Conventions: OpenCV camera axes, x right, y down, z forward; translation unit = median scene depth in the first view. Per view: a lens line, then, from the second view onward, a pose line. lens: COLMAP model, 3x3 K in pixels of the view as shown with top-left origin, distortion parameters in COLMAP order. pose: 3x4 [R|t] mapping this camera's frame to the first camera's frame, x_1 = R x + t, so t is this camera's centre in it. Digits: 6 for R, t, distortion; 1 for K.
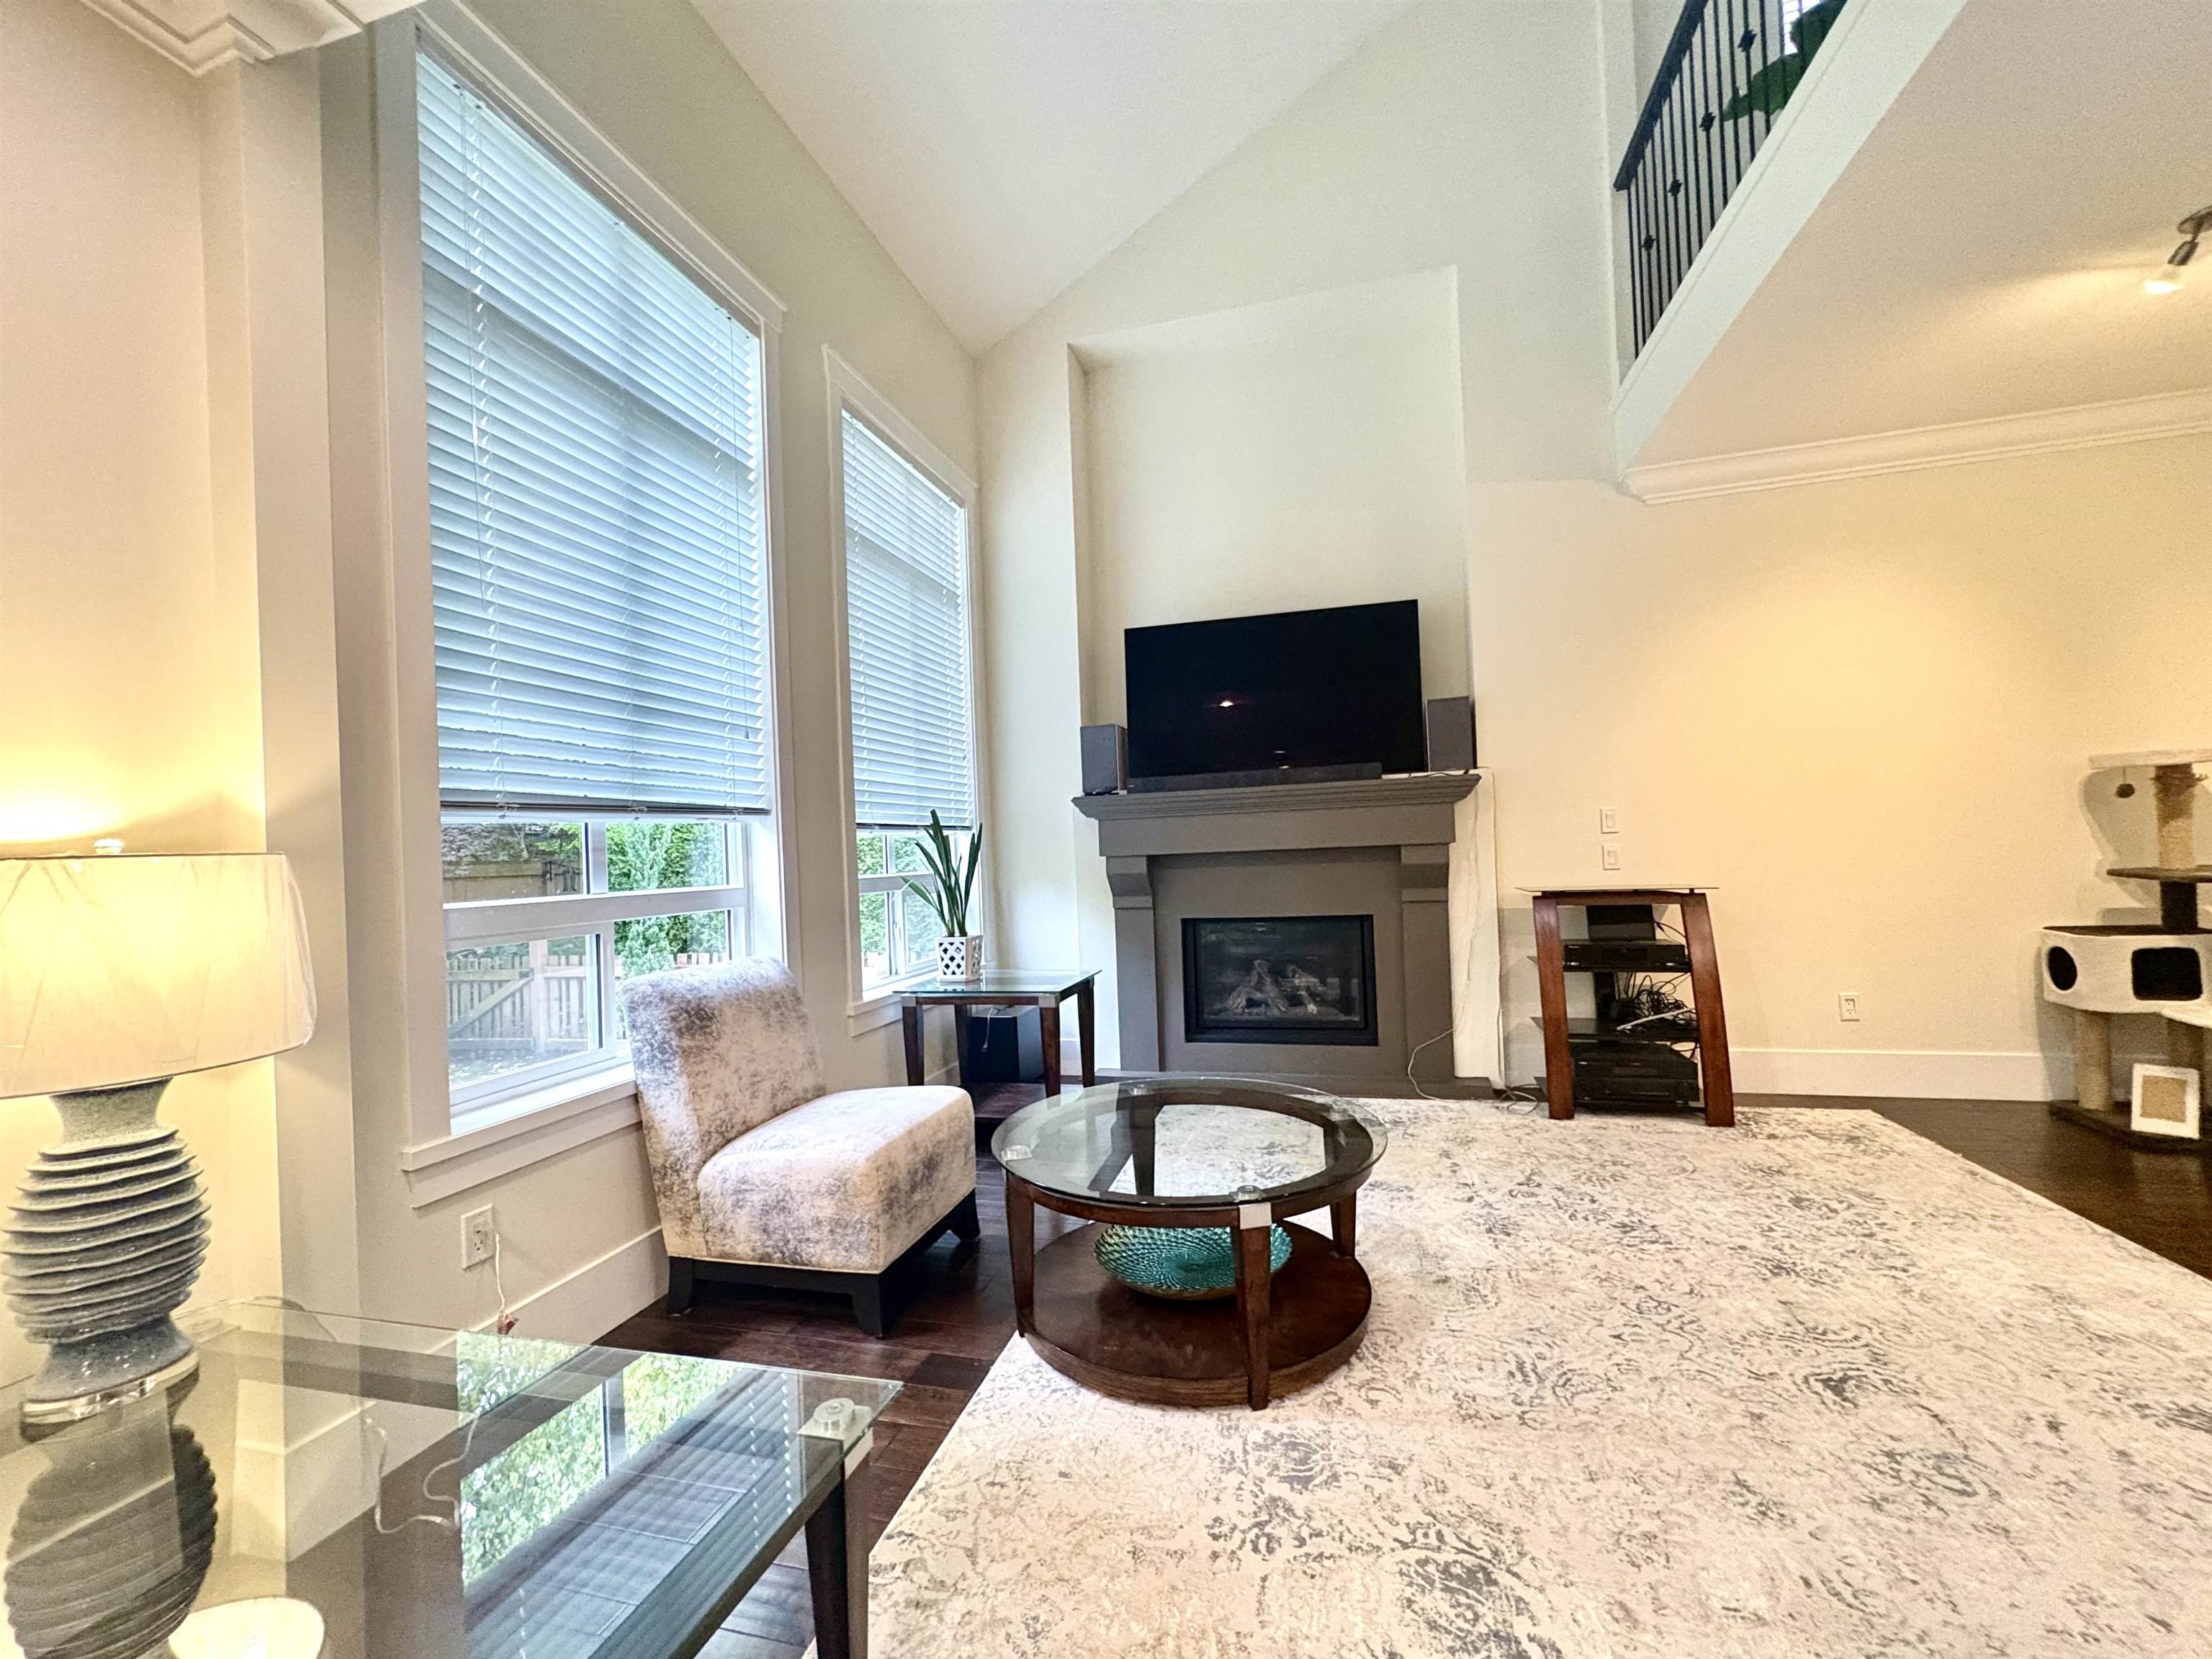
lens RADIAL K [[896.2, 0, 1109.3], [0, 896.2, 848.0], [0, 0, 1]] dist [0.000749, 0.000771]
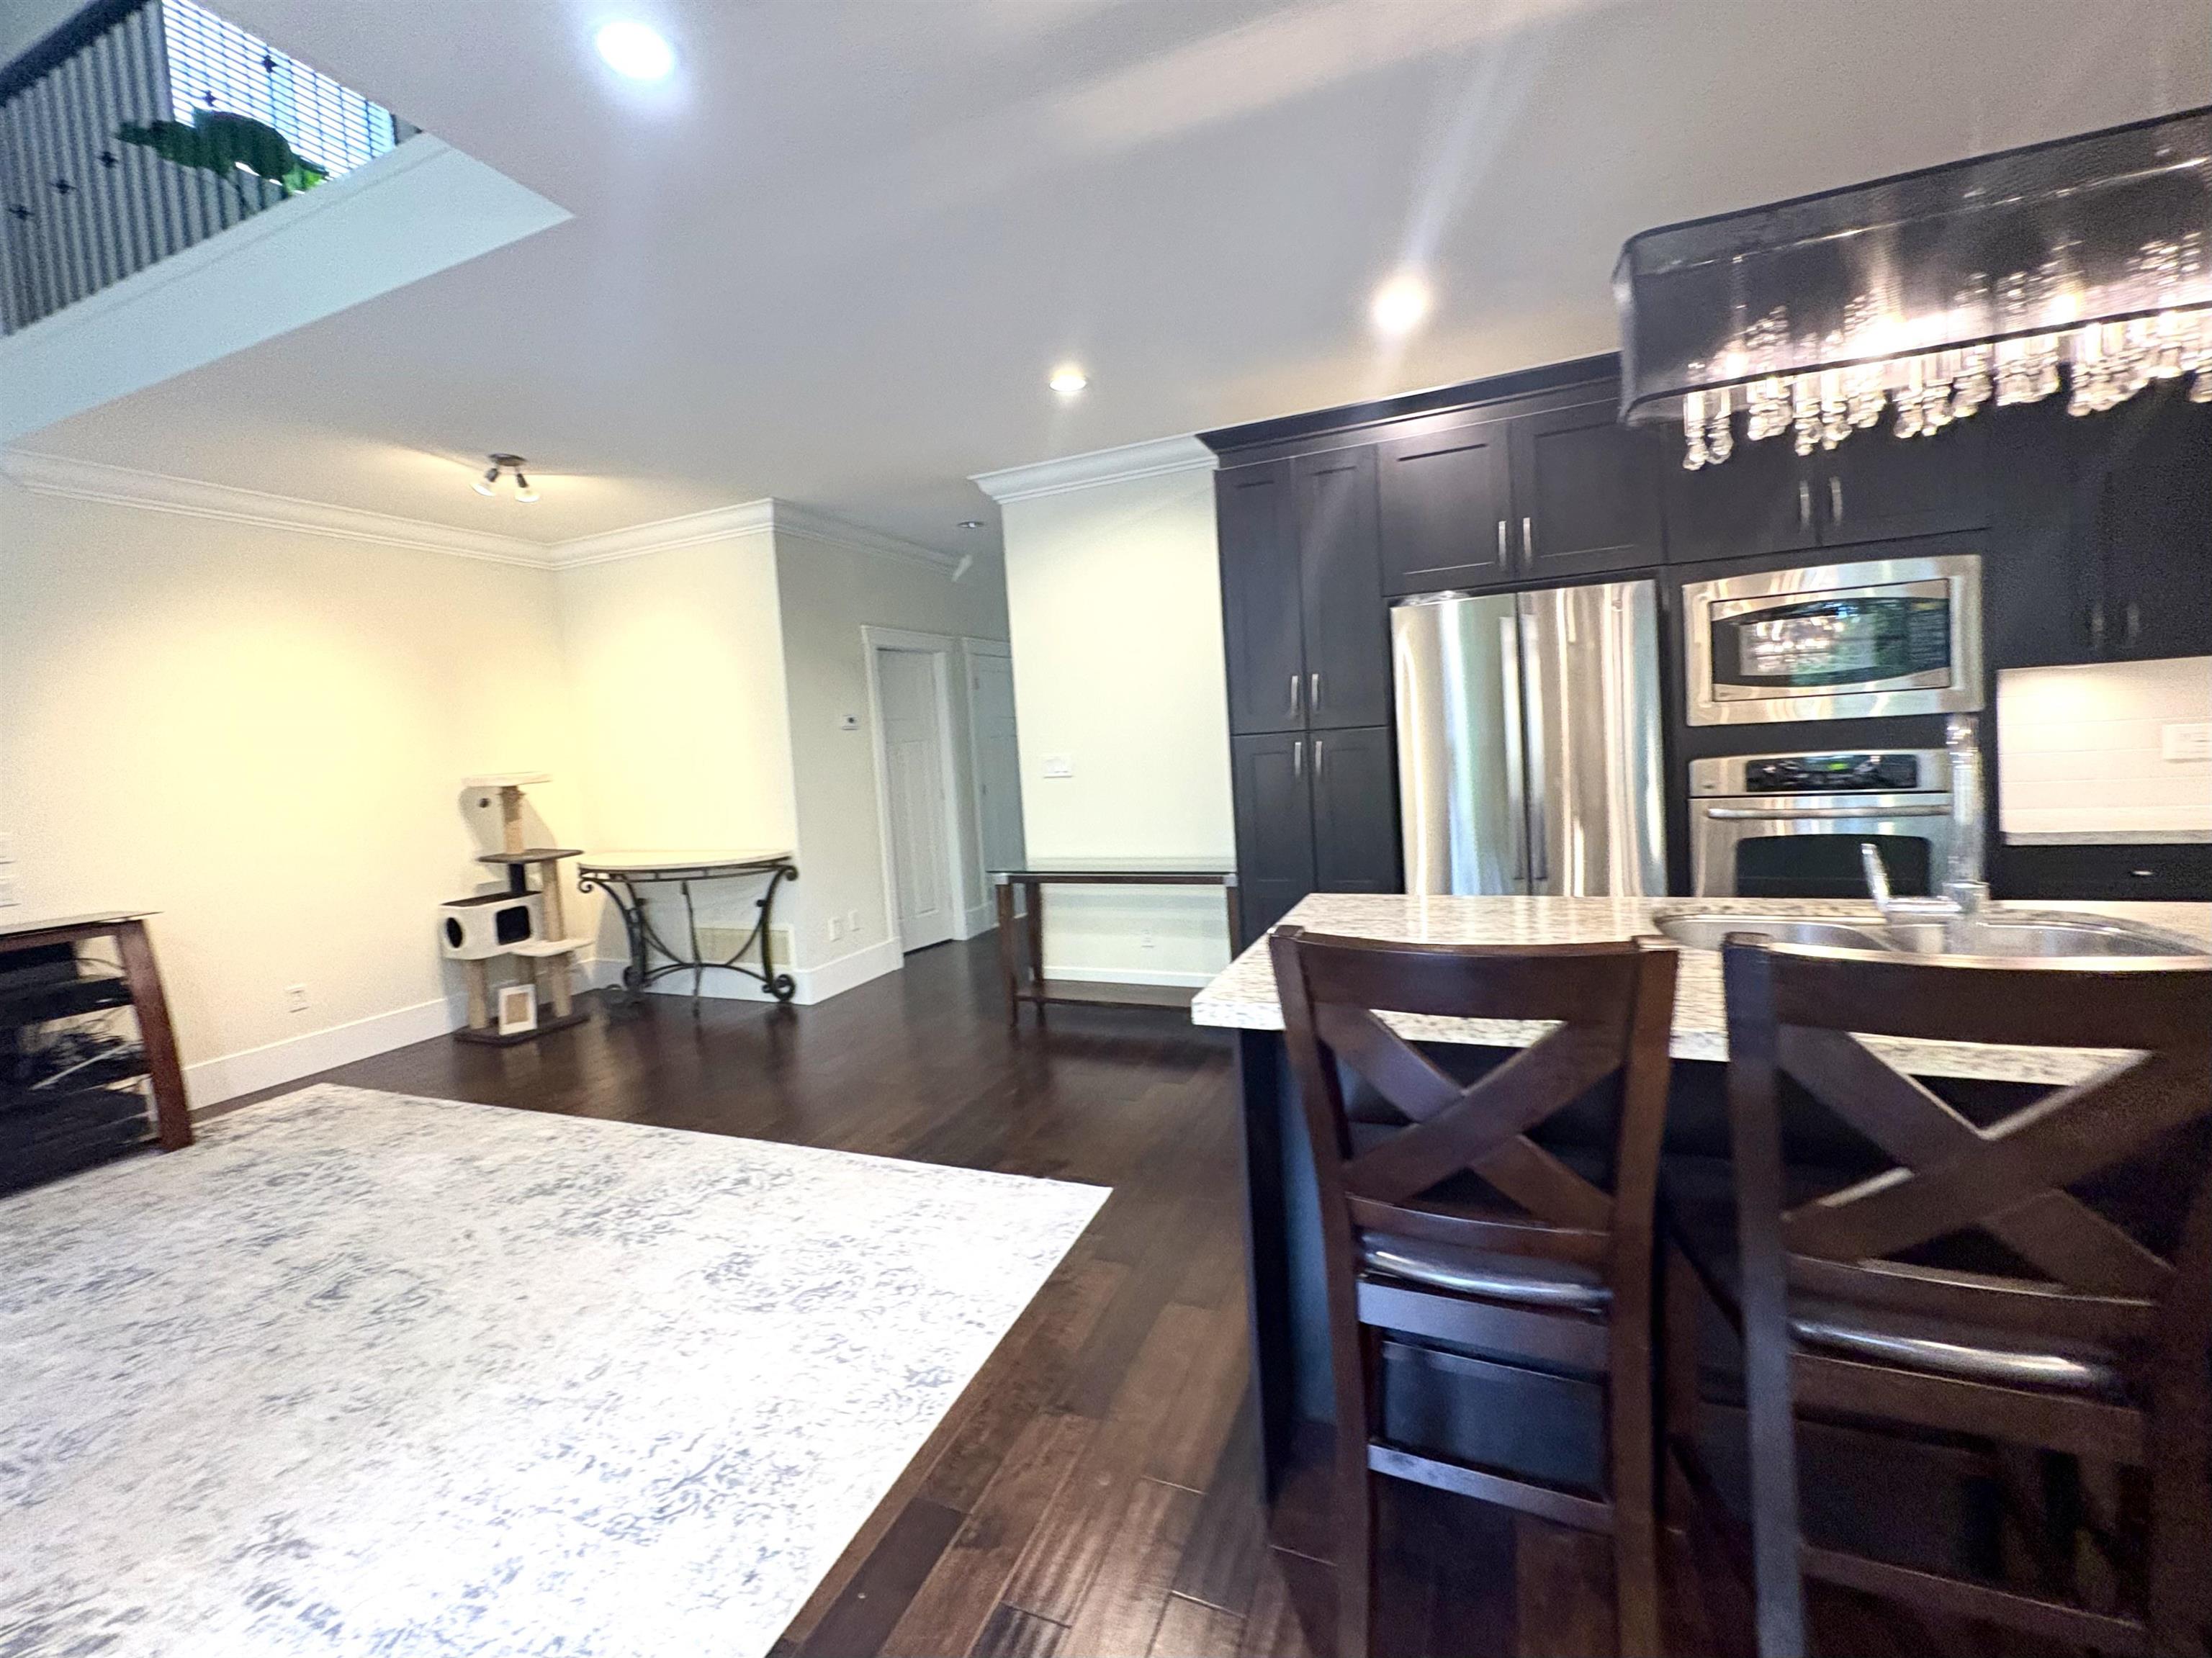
lens RADIAL K [[910.3, 0, 1116.6], [0, 910.3, 789.4], [0, 0, 1]] dist [-0.000341, -0.000006]
pose [[0.119296, -0.018837, 0.992680, -0.207034], [0.047635, 0.998777, 0.013228, -0.058147], [-0.991715, 0.045708, 0.120047, -0.191227]]
